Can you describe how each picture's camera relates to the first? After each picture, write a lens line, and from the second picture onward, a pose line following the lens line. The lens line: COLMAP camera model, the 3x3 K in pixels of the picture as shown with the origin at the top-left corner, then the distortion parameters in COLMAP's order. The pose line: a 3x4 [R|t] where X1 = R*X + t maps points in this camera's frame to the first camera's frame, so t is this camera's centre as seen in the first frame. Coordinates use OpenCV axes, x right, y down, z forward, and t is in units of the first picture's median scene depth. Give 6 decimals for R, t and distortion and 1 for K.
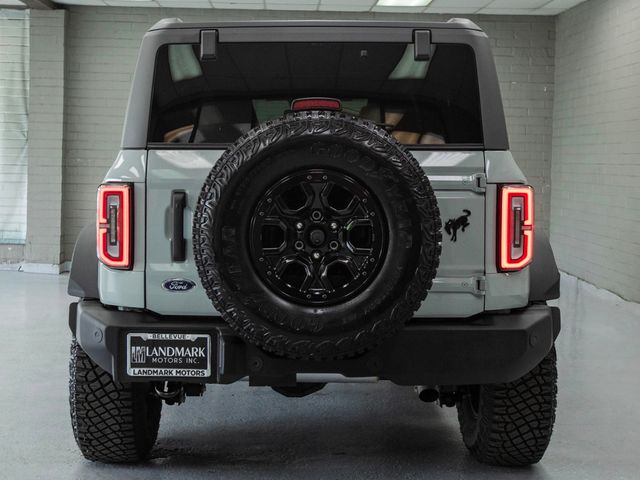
lens RADIAL K [[964.3, 0, 231.9], [0, 964.3, 202.2], [0, 0, 1]] dist [-0.006931, 0.095498]
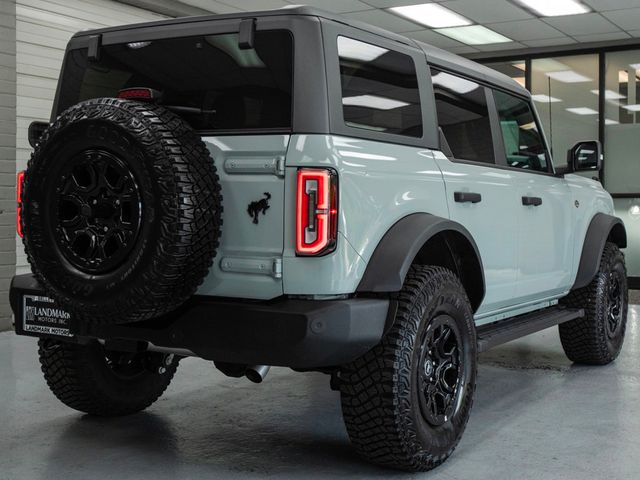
lens RADIAL K [[952.1, 0, 249.6], [0, 952.1, 241.3], [0, 0, 1]] dist [0.016526, 0.010844]
pose [[0.854024, 0.033793, -0.519134, 0.741336], [-0.036433, 0.999323, 0.005115, 0.053747], [0.518956, 0.014545, 0.854677, 0.136629]]
